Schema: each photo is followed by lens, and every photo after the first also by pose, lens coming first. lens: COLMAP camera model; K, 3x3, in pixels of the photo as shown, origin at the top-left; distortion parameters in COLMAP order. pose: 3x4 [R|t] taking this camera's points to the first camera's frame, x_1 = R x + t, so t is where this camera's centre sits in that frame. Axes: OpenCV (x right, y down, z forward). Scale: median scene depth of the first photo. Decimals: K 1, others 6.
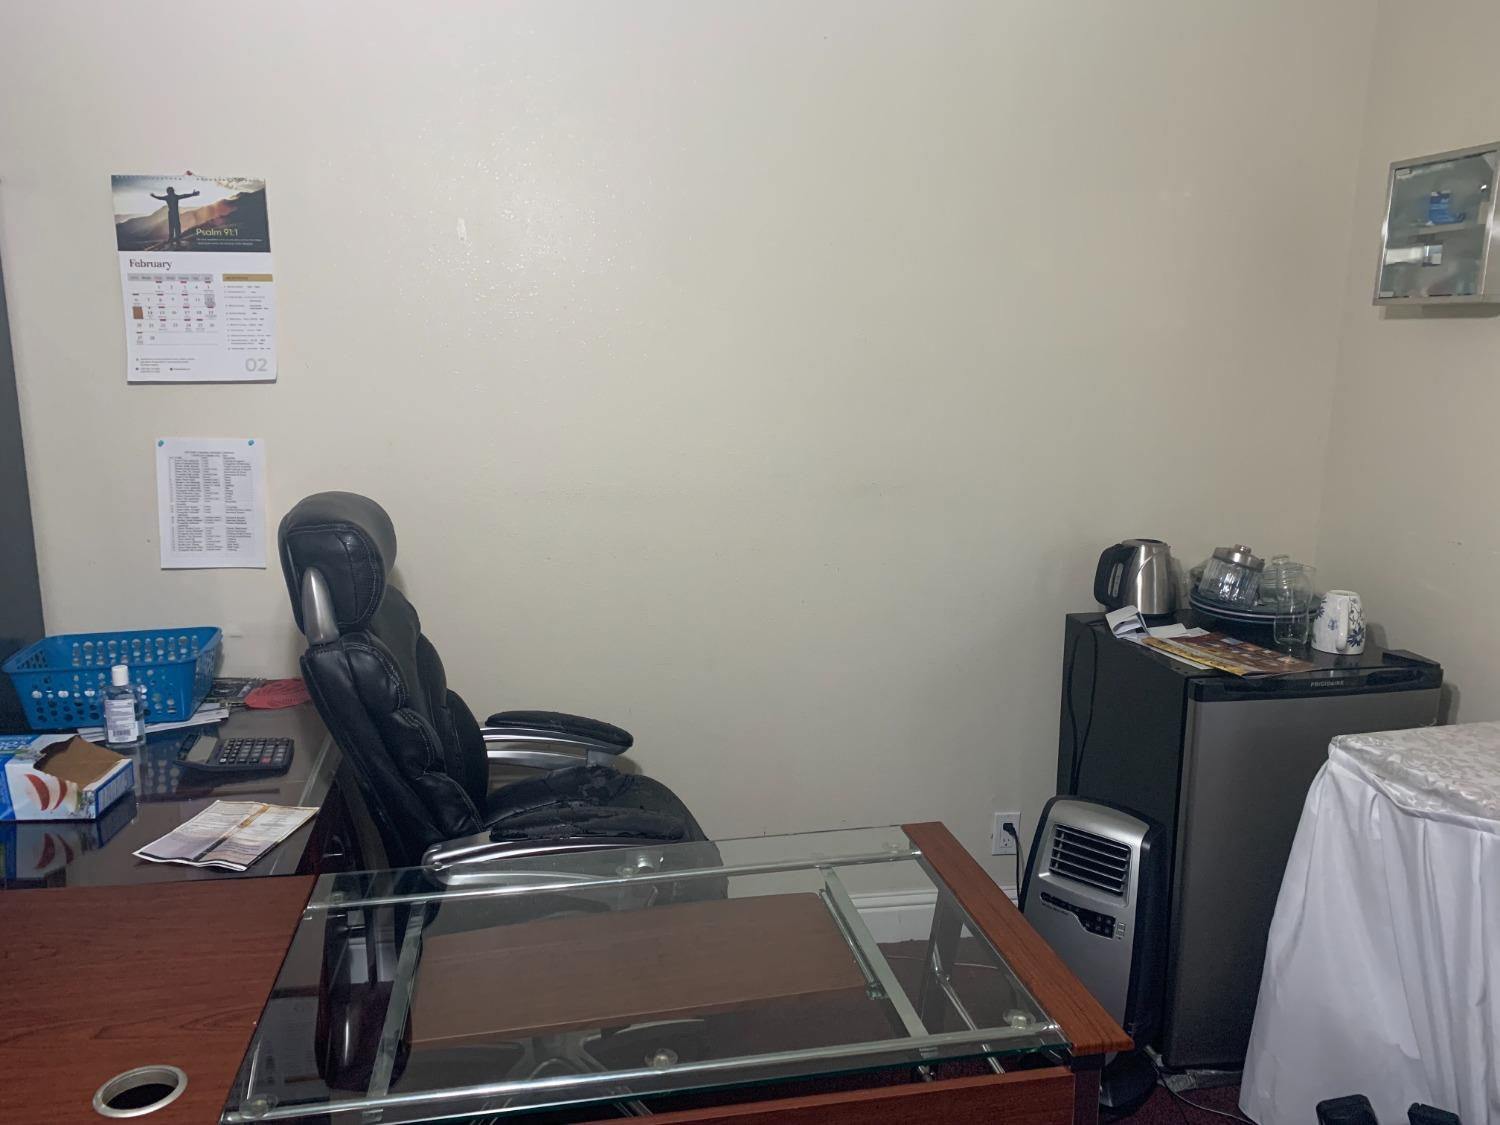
lens RADIAL K [[1126.1, 0, 747.4], [0, 1126.1, 549.1], [0, 0, 1]] dist [0.006771, 0.000281]
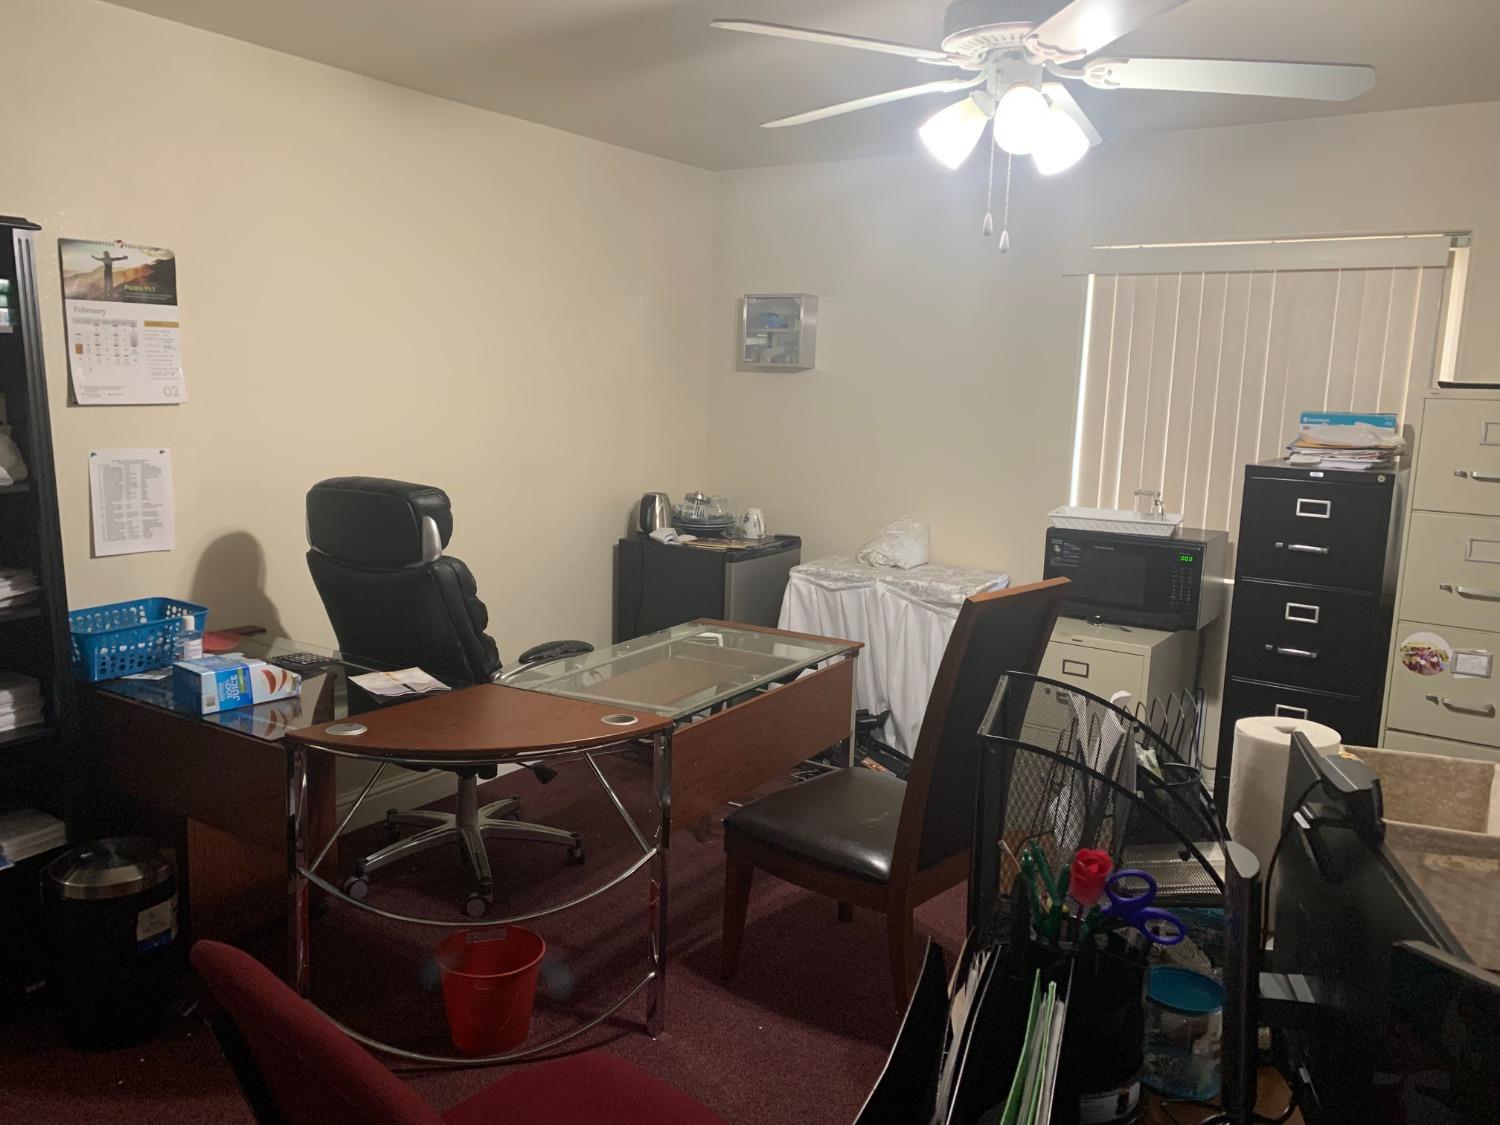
lens RADIAL K [[1152.0, 0, 756.0], [0, 1152.0, 566.3], [0, 0, 1]] dist [0.033140, -0.005086]
pose [[0.675810, -0.105822, 0.729440, -0.998536], [0.105099, 0.993363, 0.046738, 0.045847], [-0.729545, 0.045077, 0.682446, -0.404381]]
